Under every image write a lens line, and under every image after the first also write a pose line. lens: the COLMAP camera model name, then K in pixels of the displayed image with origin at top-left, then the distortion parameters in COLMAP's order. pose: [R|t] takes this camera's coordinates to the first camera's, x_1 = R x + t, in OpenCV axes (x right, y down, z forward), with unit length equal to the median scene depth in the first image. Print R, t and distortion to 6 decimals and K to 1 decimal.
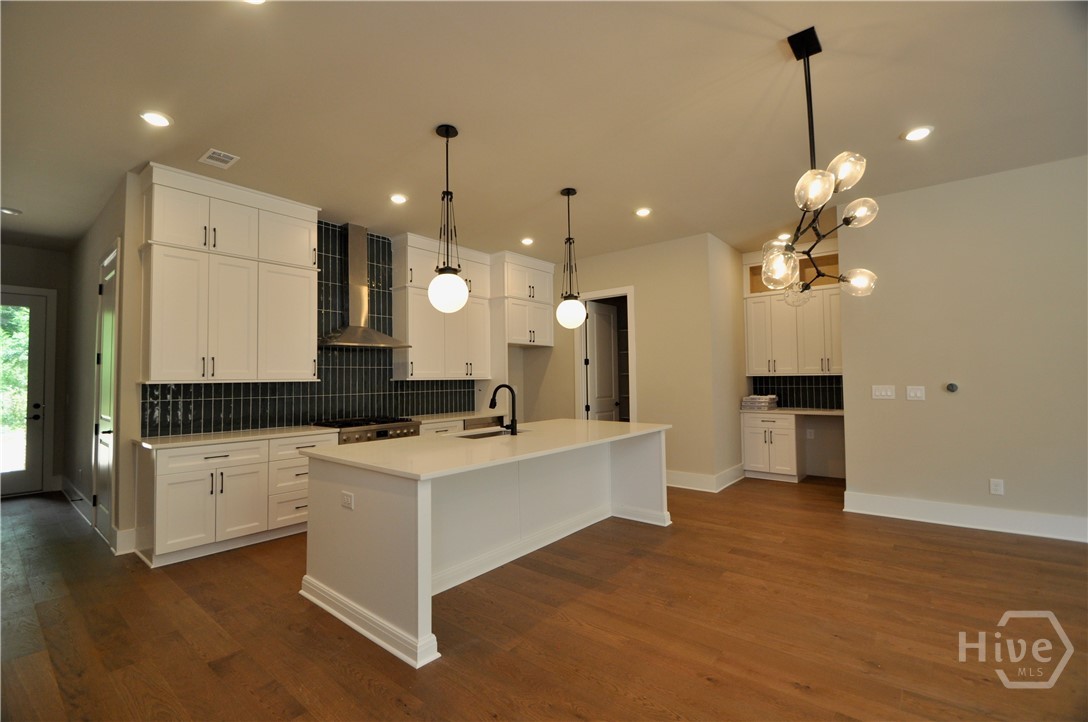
lens RADIAL K [[475.2, 0, 533.4], [0, 475.2, 357.7], [0, 0, 1]] dist [0.002995, -0.010980]
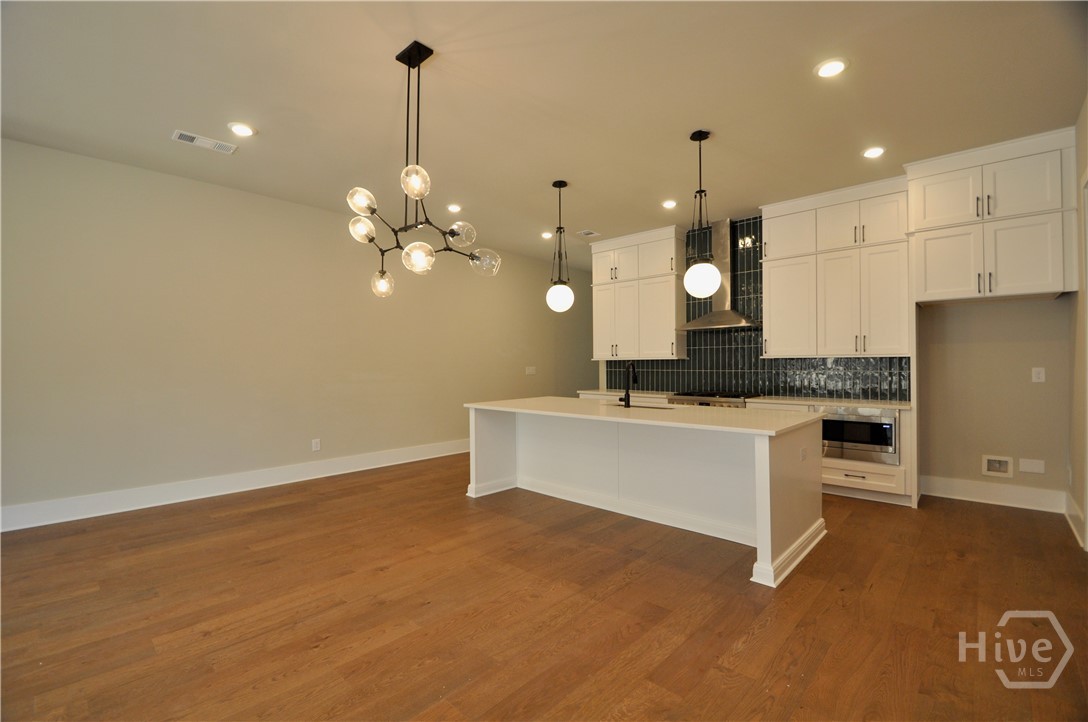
lens RADIAL K [[475.2, 0, 531.7], [0, 475.2, 361.6], [0, 0, 1]] dist [0.002995, -0.010980]
pose [[-0.063661, 0.005238, -0.997958, 0.964243], [0.046905, 0.998897, 0.002251, 0.039012], [0.996869, -0.046666, -0.063837, 0.764083]]
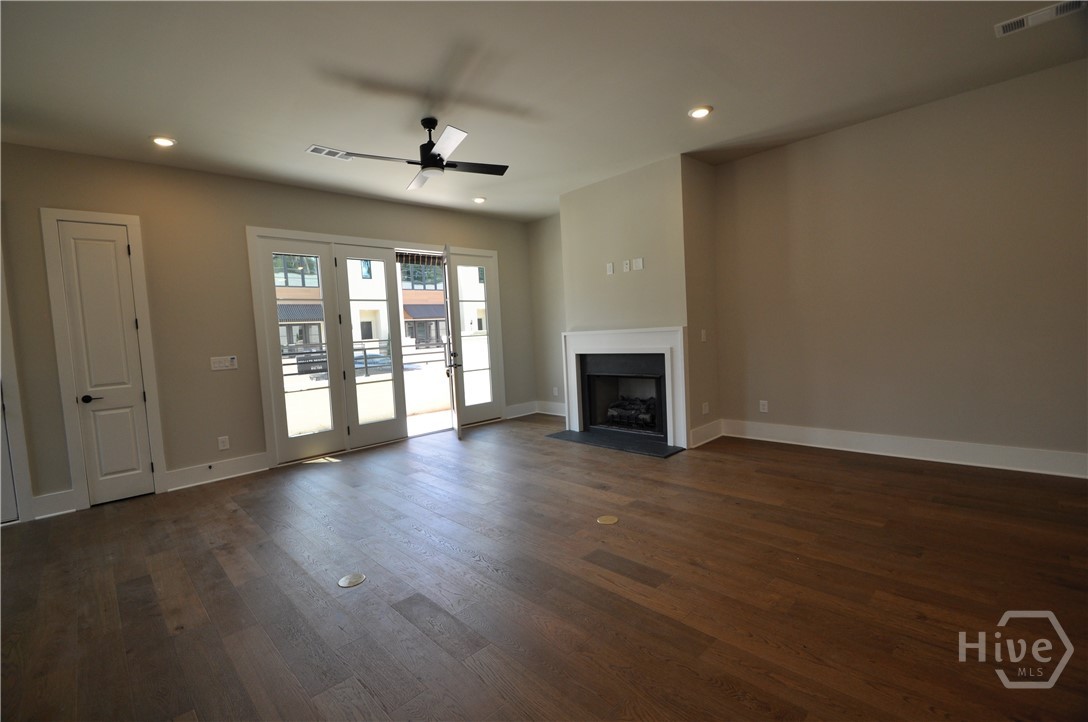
lens RADIAL K [[475.2, 0, 537.5], [0, 475.2, 362.4], [0, 0, 1]] dist [0.002995, -0.010980]
pose [[-0.991954, 0.056645, 0.113216, 0.775476], [0.059478, 0.997992, 0.021800, 0.036199], [-0.111754, 0.028358, -0.993331, 0.865208]]
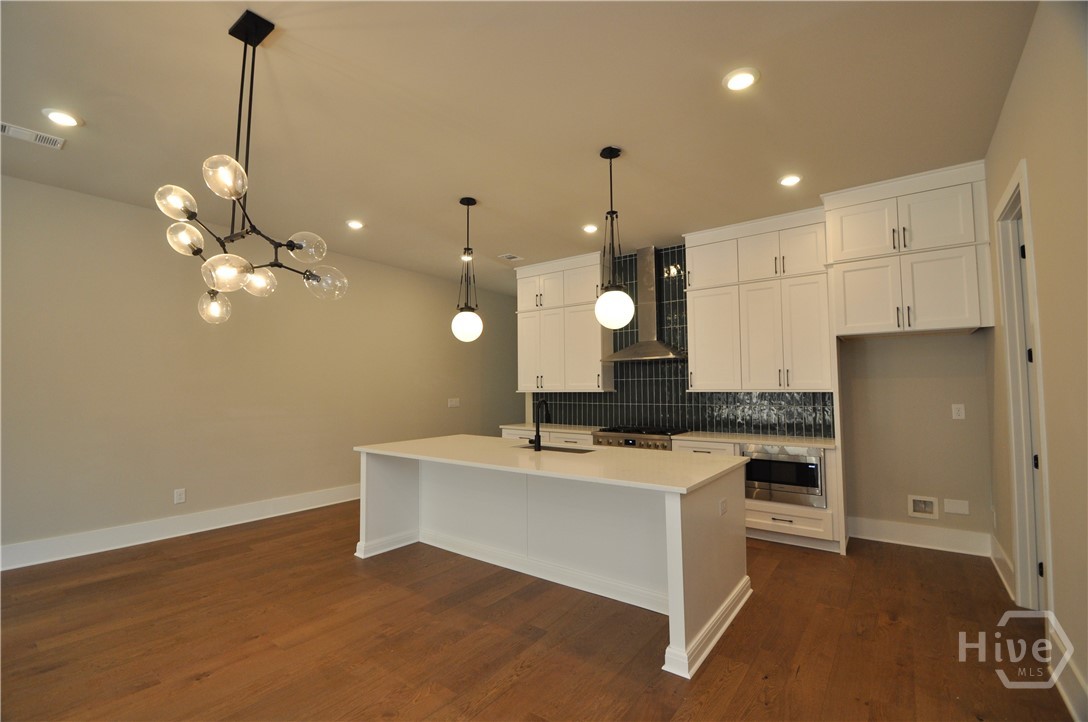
lens RADIAL K [[475.2, 0, 531.9], [0, 475.2, 360.4], [0, 0, 1]] dist [0.002995, -0.010980]
pose [[0.042638, -0.050621, -0.997807, 0.845480], [0.046002, 0.997756, -0.048652, 0.022050], [0.998031, -0.043826, 0.044871, 0.852316]]
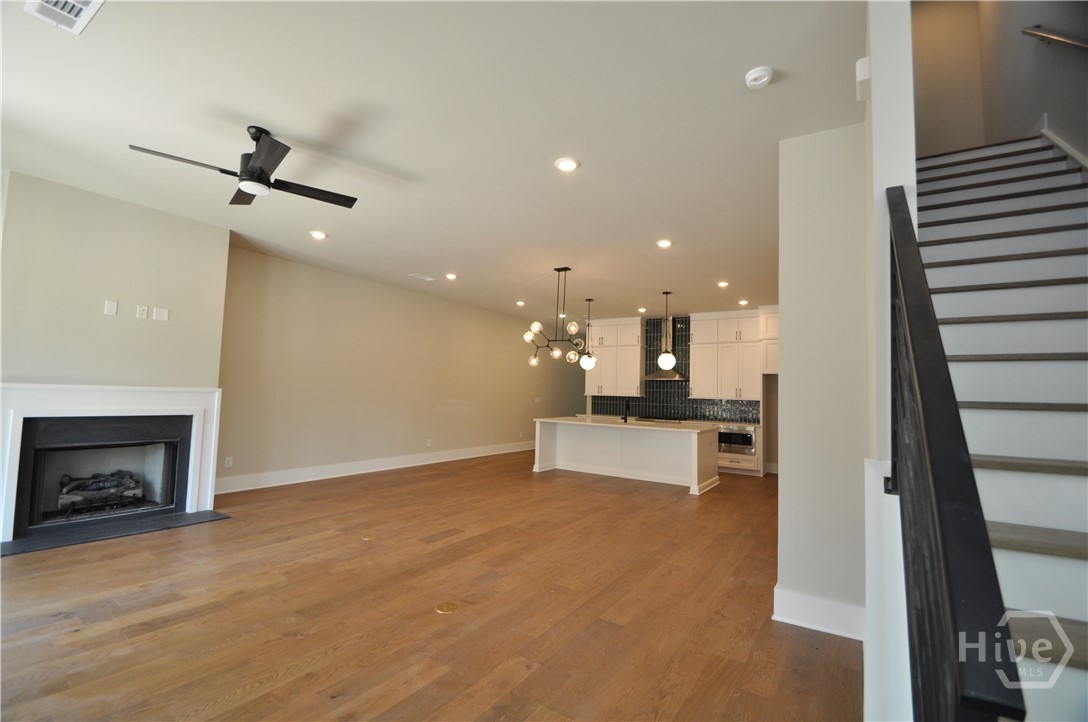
lens RADIAL K [[475.2, 0, 533.3], [0, 475.2, 360.2], [0, 0, 1]] dist [0.002995, -0.010980]
pose [[0.099901, -0.054751, -0.993490, 1.834736], [0.009346, 0.998493, -0.054087, -0.003753], [0.994953, -0.003881, 0.100262, 0.336685]]
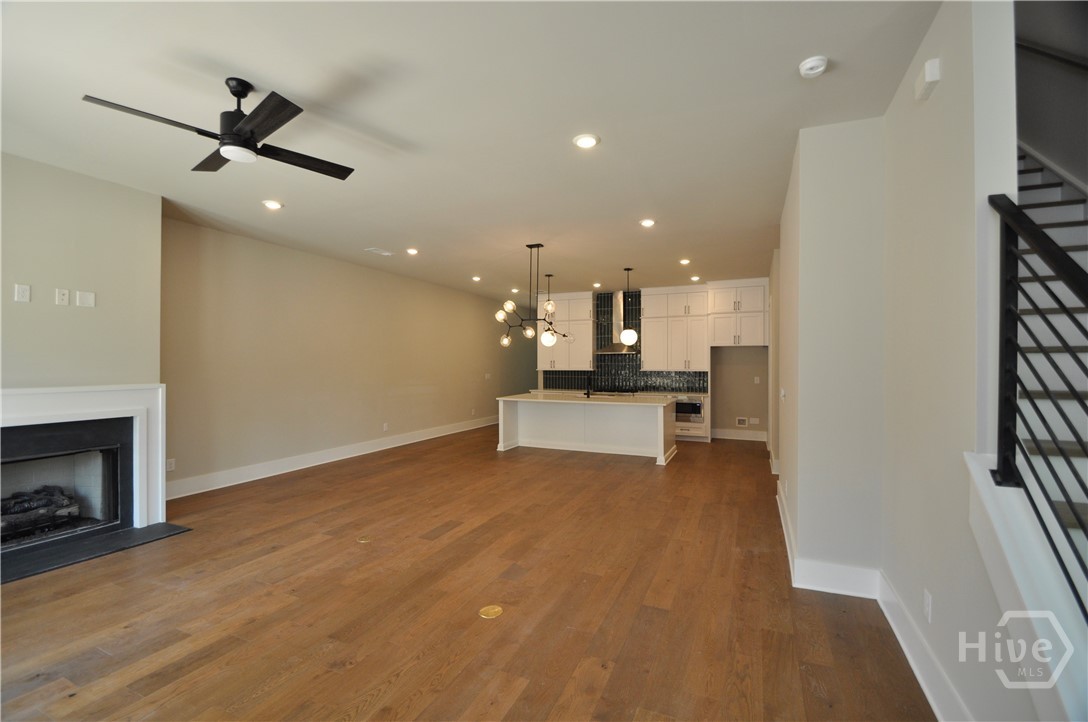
lens RADIAL K [[475.2, 0, 532.8], [0, 475.2, 360.1], [0, 0, 1]] dist [0.002995, -0.010980]
pose [[0.264281, 0.003641, -0.964439, 1.770363], [0.036072, 0.999256, 0.013658, -0.041855], [0.963771, -0.038398, 0.263953, 0.172511]]
